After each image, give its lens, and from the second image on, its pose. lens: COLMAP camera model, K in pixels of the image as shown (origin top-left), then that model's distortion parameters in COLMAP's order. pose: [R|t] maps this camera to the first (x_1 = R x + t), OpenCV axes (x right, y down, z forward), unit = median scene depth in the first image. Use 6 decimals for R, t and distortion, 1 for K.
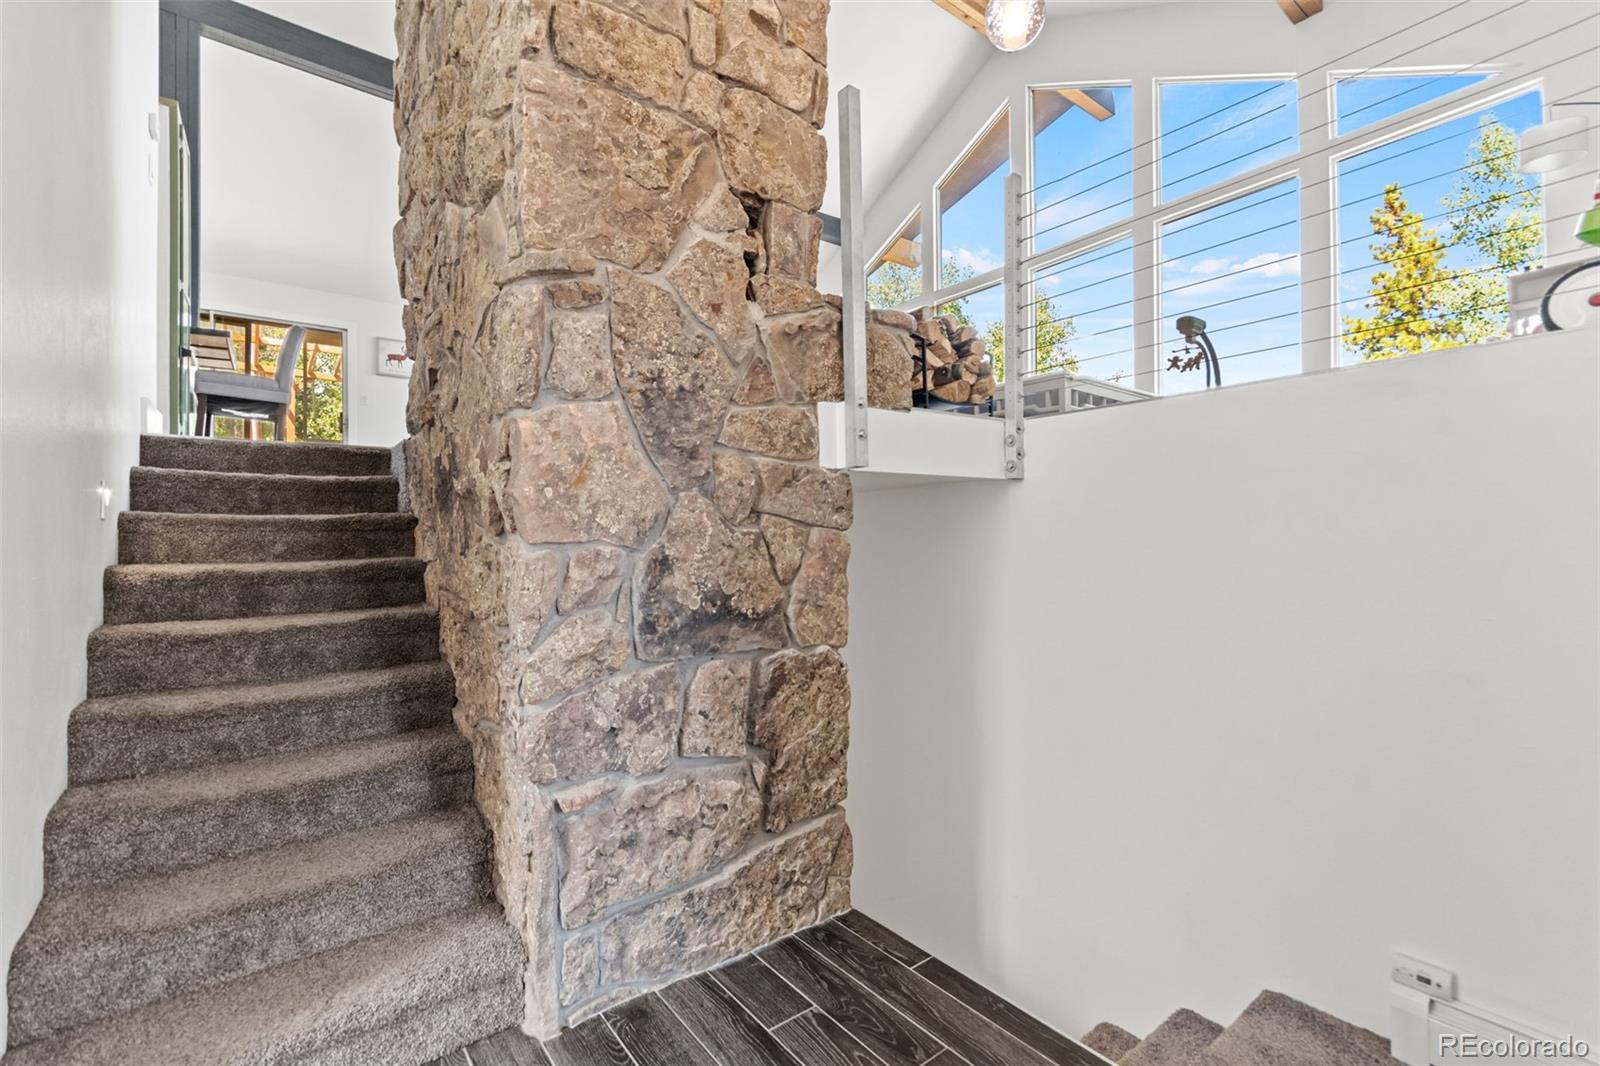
lens RADIAL K [[702.8, 0, 799.6], [0, 702.8, 525.0], [0, 0, 1]] dist [0.001616, 0.000063]
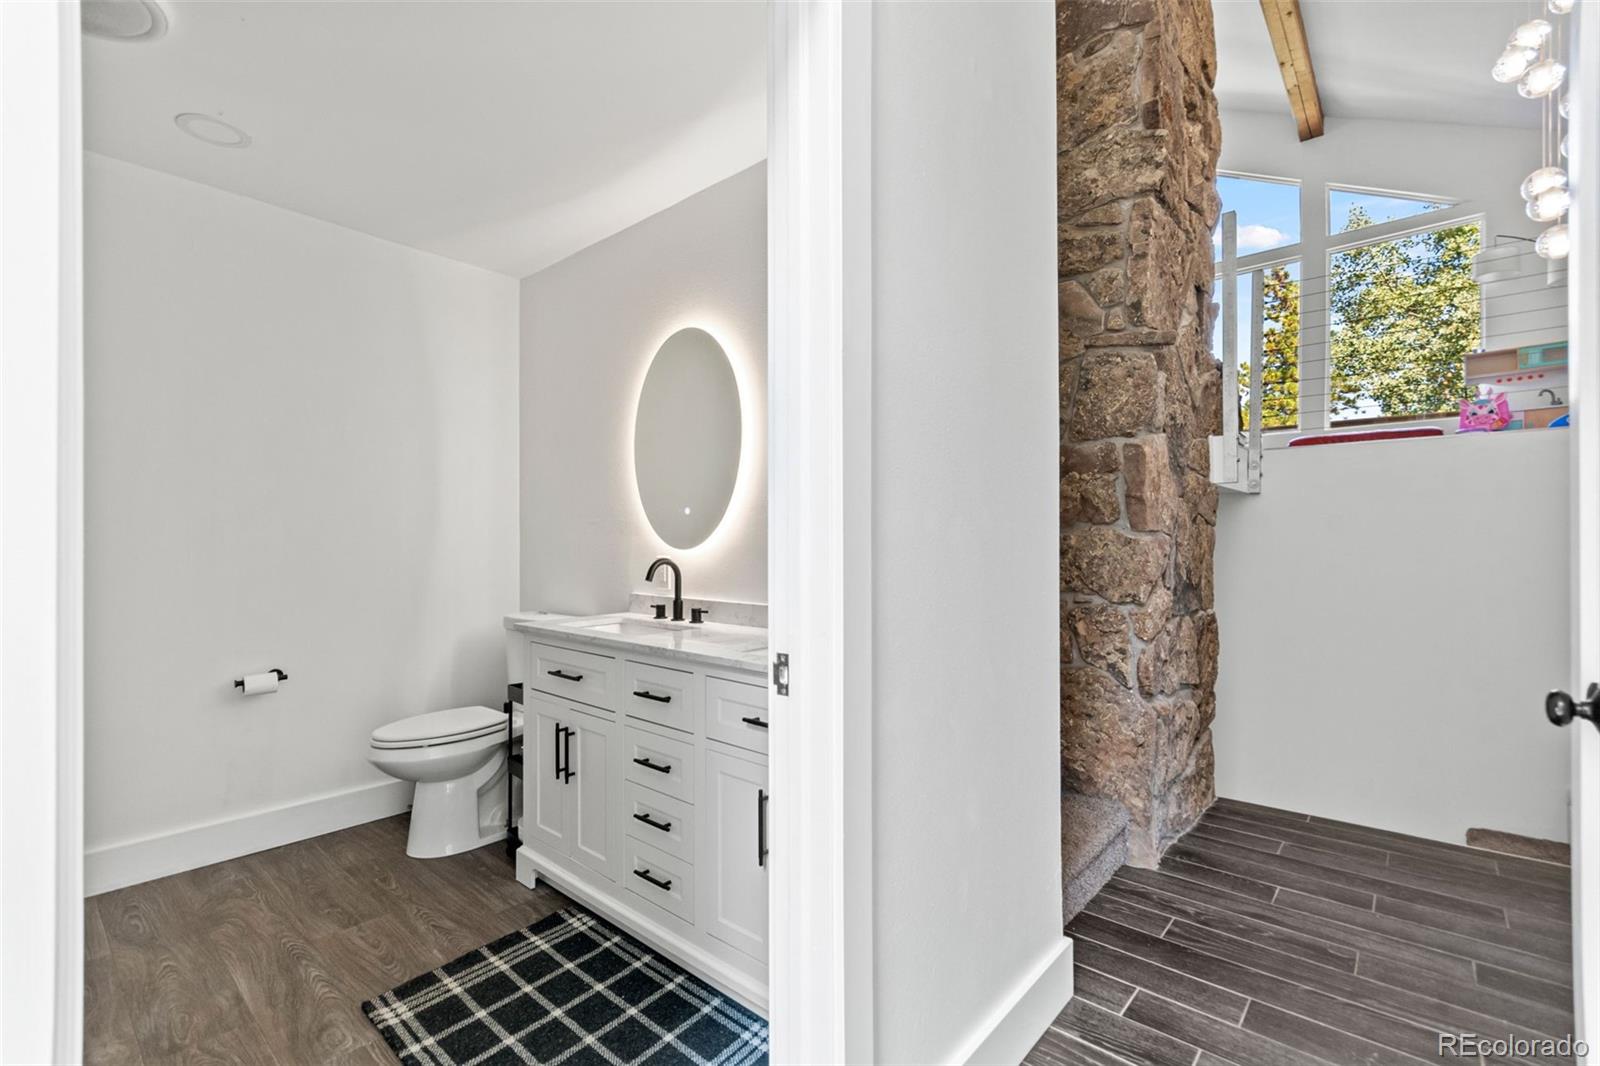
lens RADIAL K [[702.8, 0, 797.8], [0, 702.8, 539.0], [0, 0, 1]] dist [0.001616, 0.000063]
pose [[0.981298, 0.012851, 0.192064, -1.032301], [-0.015144, 0.999830, 0.010475, 0.028227], [-0.191897, -0.013188, 0.981326, -0.215322]]
